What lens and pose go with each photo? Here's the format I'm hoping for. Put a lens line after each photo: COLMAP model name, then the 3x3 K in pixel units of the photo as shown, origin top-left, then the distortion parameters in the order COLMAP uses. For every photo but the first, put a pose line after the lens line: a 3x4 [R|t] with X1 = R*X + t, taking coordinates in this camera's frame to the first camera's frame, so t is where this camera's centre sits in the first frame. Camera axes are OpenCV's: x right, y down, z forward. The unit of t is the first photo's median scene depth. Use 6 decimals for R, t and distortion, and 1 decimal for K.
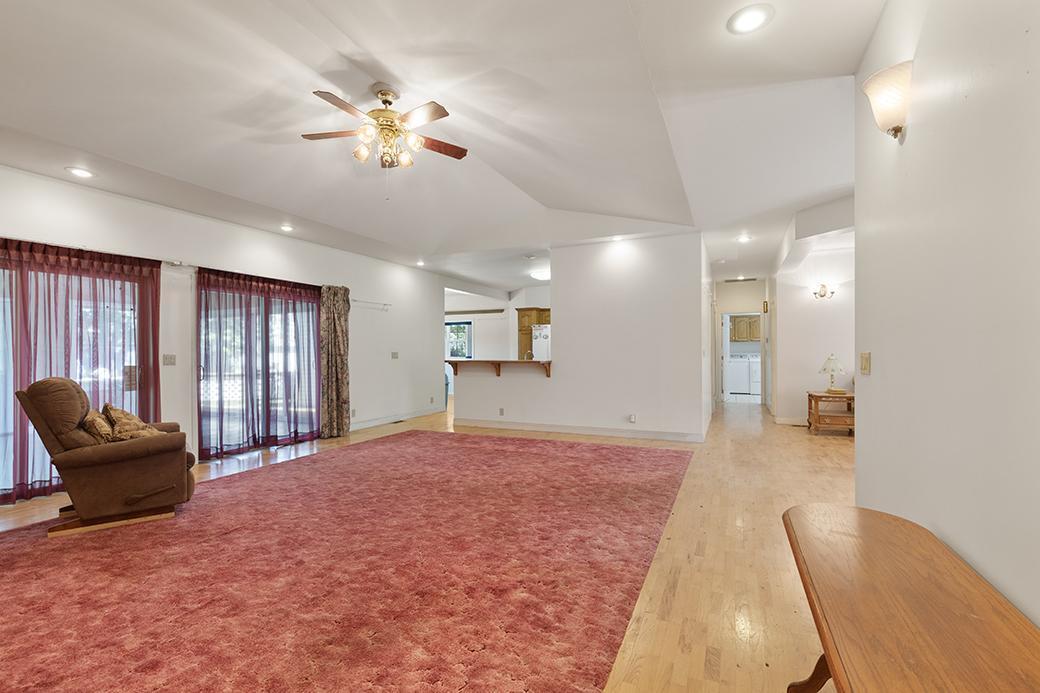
lens RADIAL K [[468.5, 0, 512.9], [0, 468.5, 351.6], [0, 0, 1]] dist [0.008818, -0.003464]
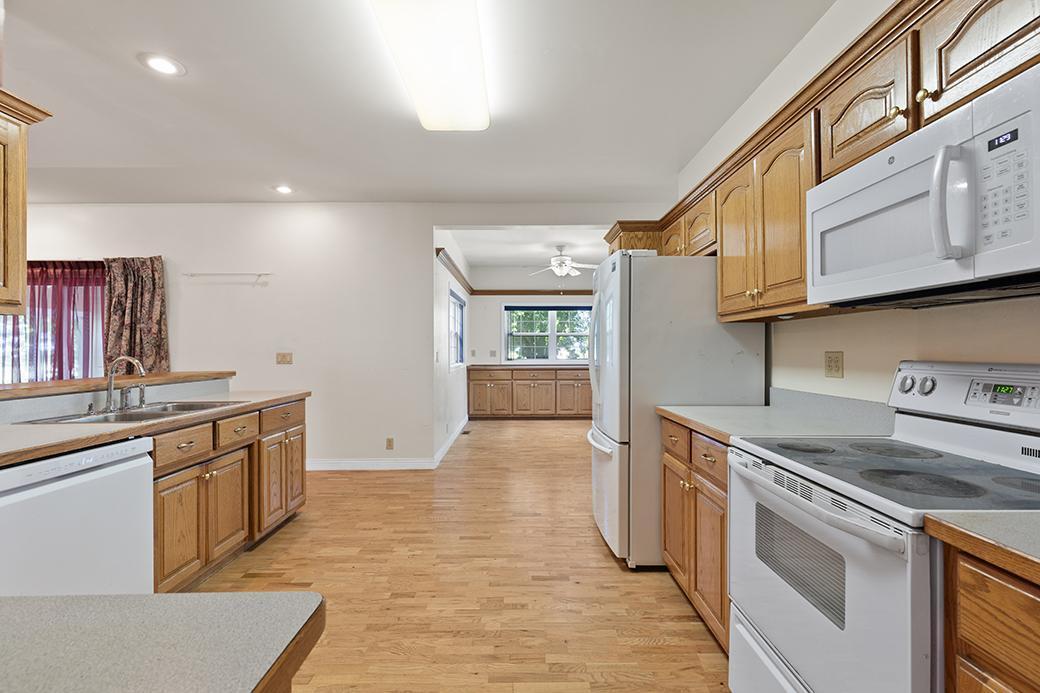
lens RADIAL K [[468.5, 0, 519.8], [0, 468.5, 346.8], [0, 0, 1]] dist [0.008818, -0.003464]
pose [[0.439507, -0.000562, -0.898239, 0.689187], [0.001941, 0.999998, 0.000324, -0.010753], [0.898237, -0.001886, 0.439507, 1.697267]]
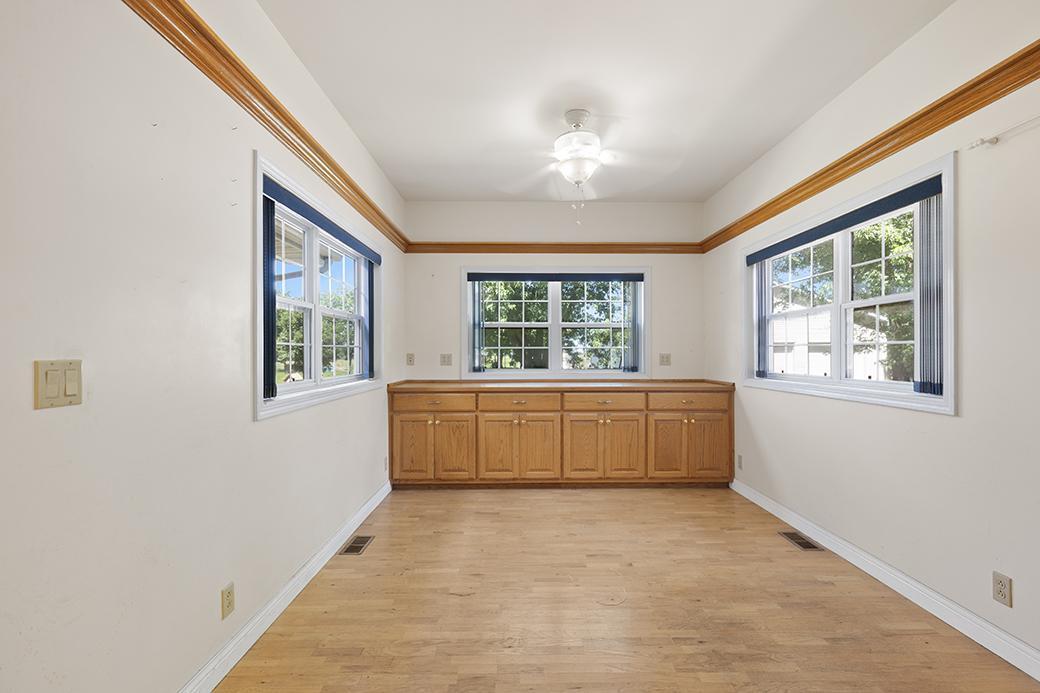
lens RADIAL K [[468.5, 0, 524.0], [0, 468.5, 349.4], [0, 0, 1]] dist [0.008818, -0.003464]
pose [[0.450945, -0.001356, -0.892551, 0.008825], [0.002542, 0.999997, -0.000235, -0.005180], [0.892548, -0.002162, 0.450947, 2.081382]]
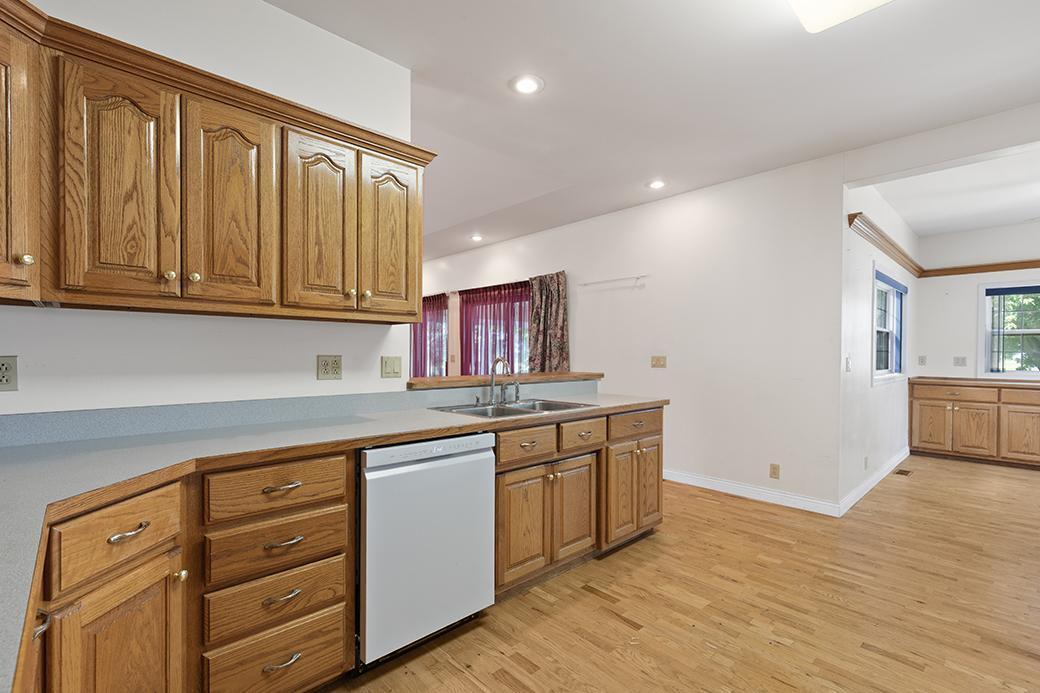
lens RADIAL K [[468.5, 0, 524.1], [0, 468.5, 357.9], [0, 0, 1]] dist [0.008818, -0.003464]
pose [[-0.354421, 0.014779, -0.934969, 0.572639], [-0.003556, 0.999847, 0.017153, -0.010180], [0.935079, 0.009404, -0.354314, 1.768642]]
